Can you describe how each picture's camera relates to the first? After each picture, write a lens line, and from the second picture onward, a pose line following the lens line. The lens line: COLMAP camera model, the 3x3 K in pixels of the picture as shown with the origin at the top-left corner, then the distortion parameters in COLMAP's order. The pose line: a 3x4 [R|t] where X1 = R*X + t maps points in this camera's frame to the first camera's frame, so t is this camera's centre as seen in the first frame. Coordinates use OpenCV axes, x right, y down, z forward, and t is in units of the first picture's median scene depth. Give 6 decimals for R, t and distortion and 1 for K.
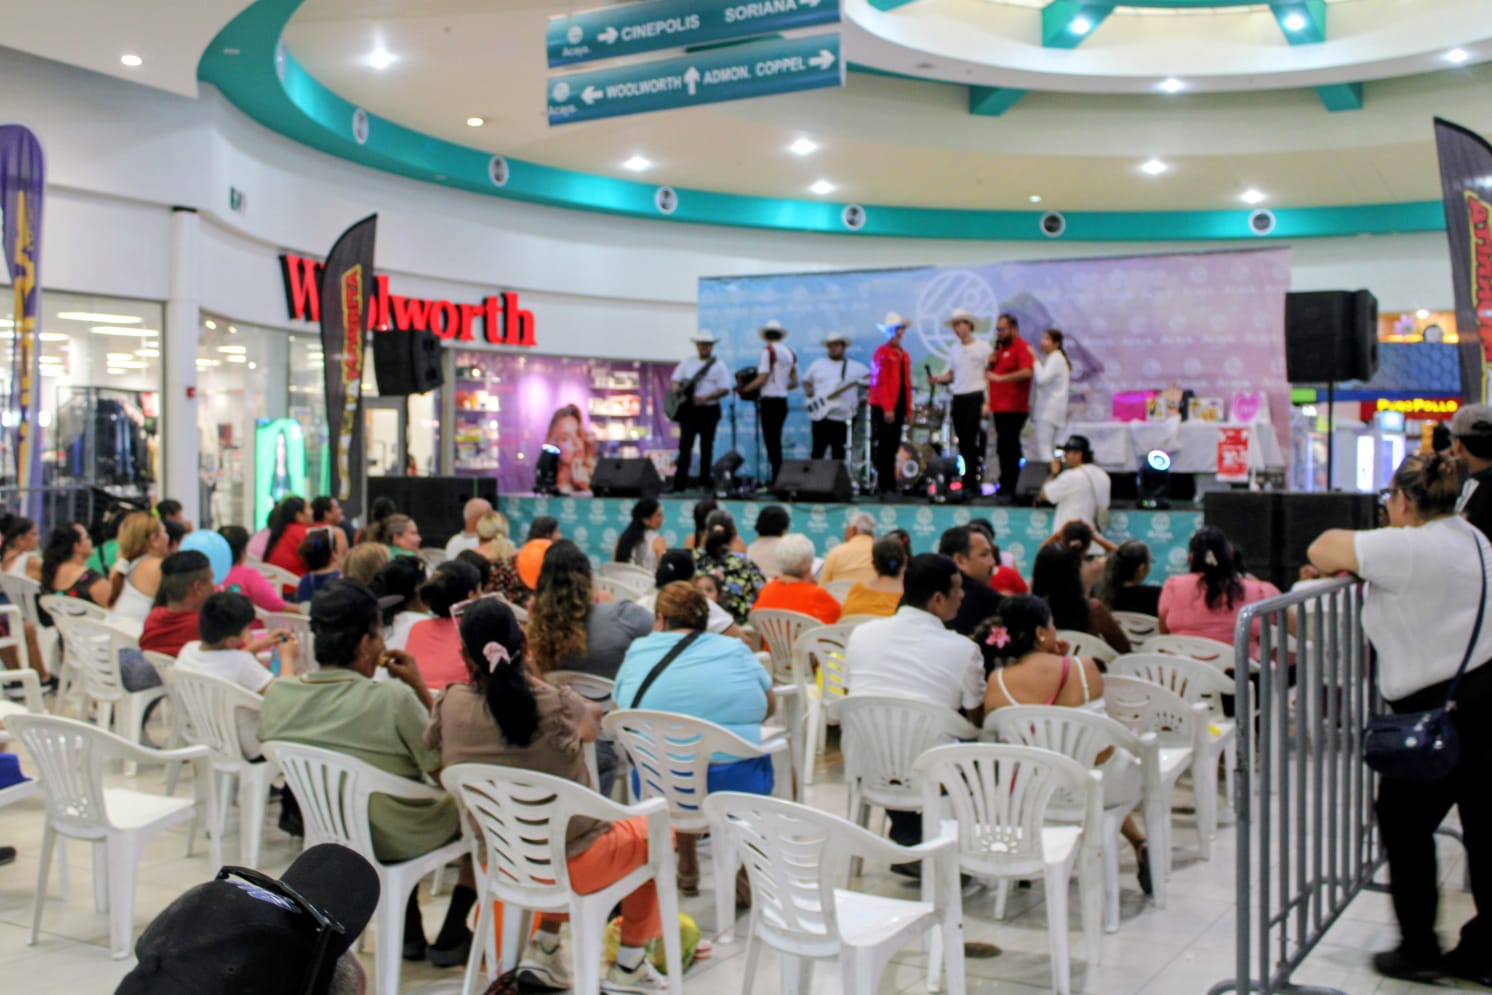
lens RADIAL K [[1689.2, 0, 746.0], [0, 1689.2, 497.5], [0, 0, 1]] dist [-0.090369, 0.050253]
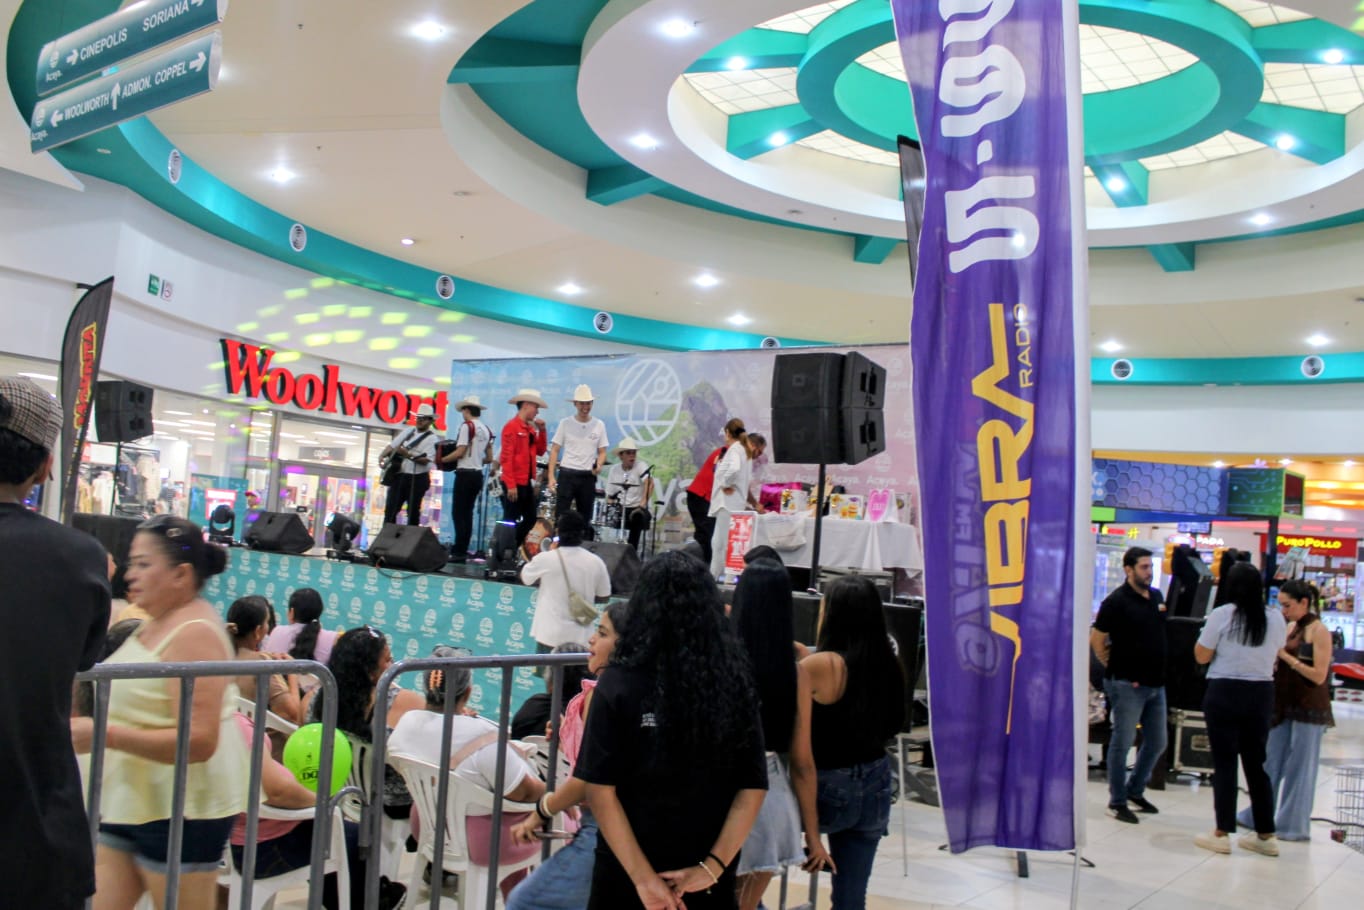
lens RADIAL K [[1256.4, 0, 682.0], [0, 1256.4, 455.0], [0, 0, 1]] dist [-0.173152, 0.186424]
pose [[0.989230, 0.063785, -0.131739, 0.247220], [-0.076480, 0.992662, -0.093668, -0.006421], [0.124798, 0.102734, 0.986849, 0.253729]]
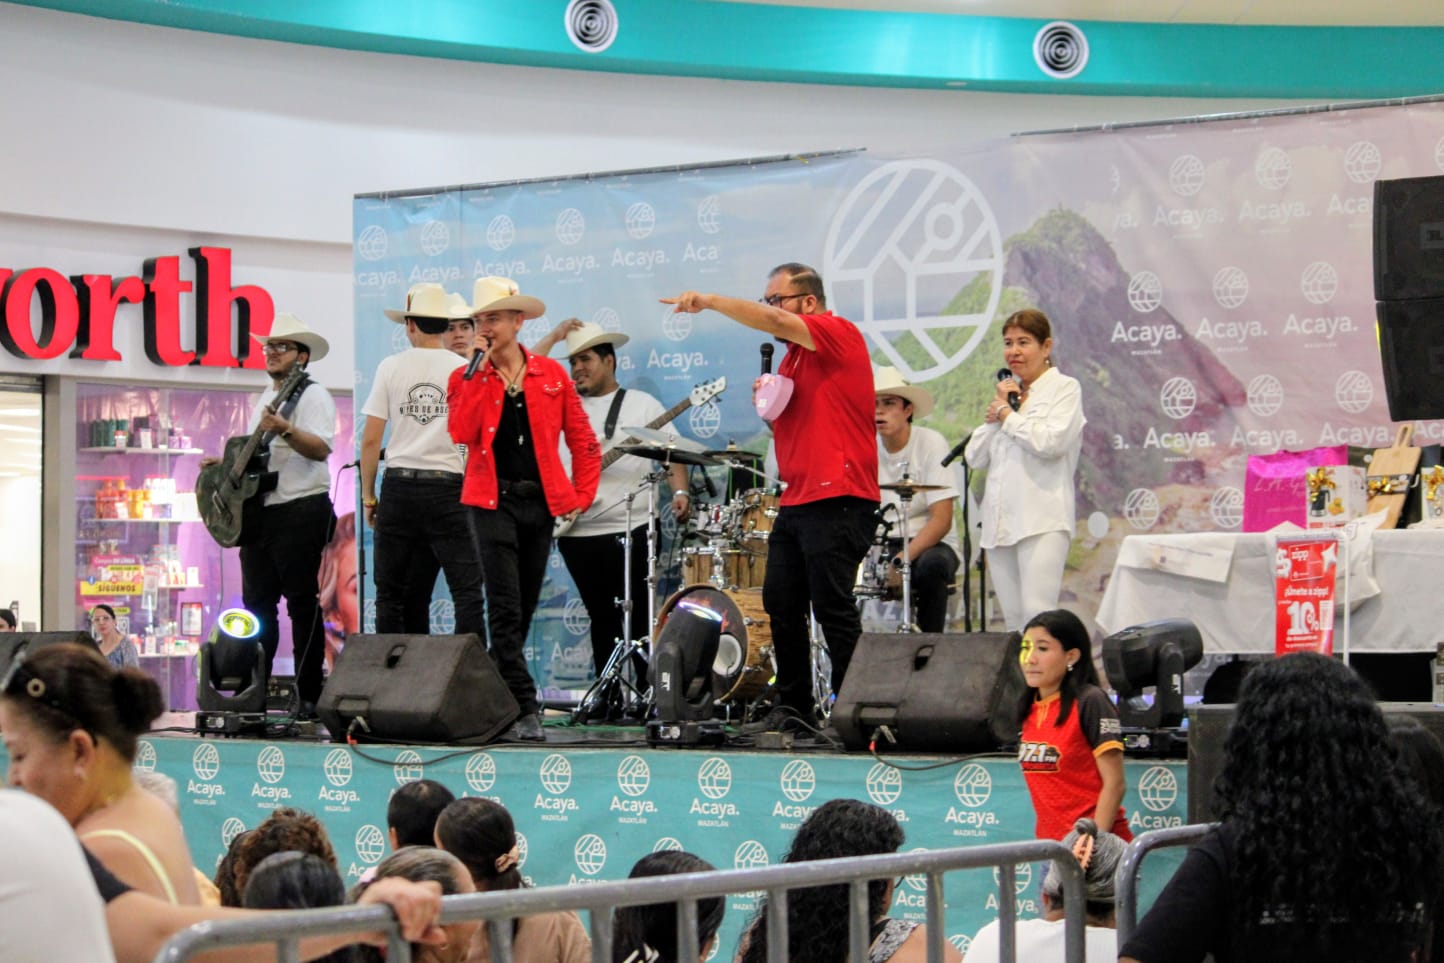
lens RADIAL K [[3901.0, 0, 722.0], [0, 3901.0, 481.5], [0, 0, 1]] dist [-0.360833, 0.195277]
pose [[0.992515, -0.015704, -0.121107, 0.190987], [0.008316, 0.998087, -0.061267, -0.001504], [0.121837, 0.059801, 0.990747, 0.079358]]
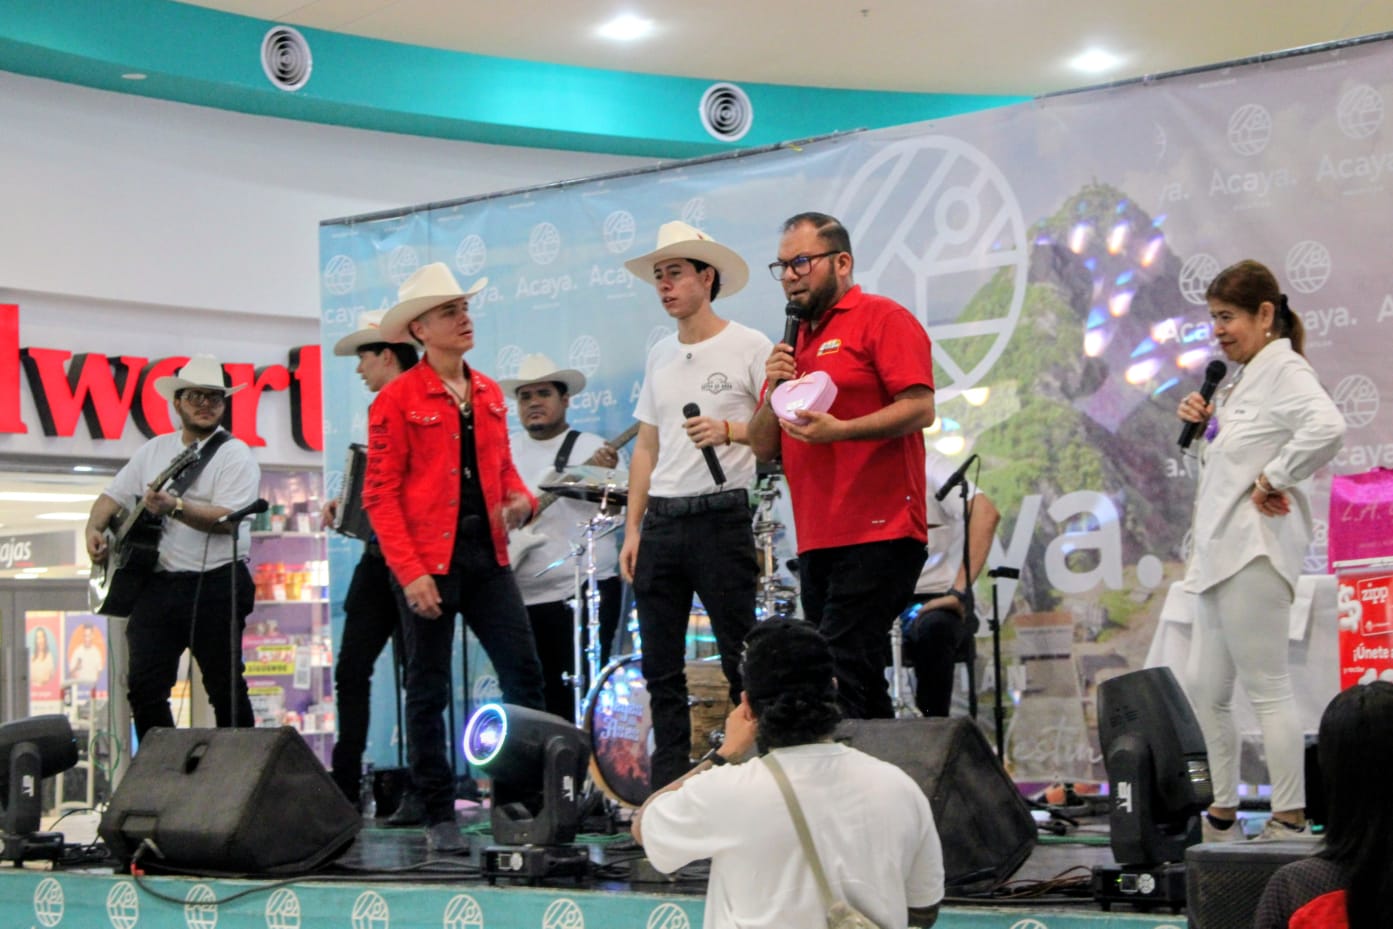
lens RADIAL K [[3138.1, 0, 696.5], [0, 3138.1, 464.5], [0, 0, 1]] dist [0.026105, 0.206196]
pose [[0.977439, -0.043888, -0.206607, 0.207266], [0.024330, 0.995058, -0.096270, -0.011384], [0.209811, 0.089071, 0.973676, 0.389830]]
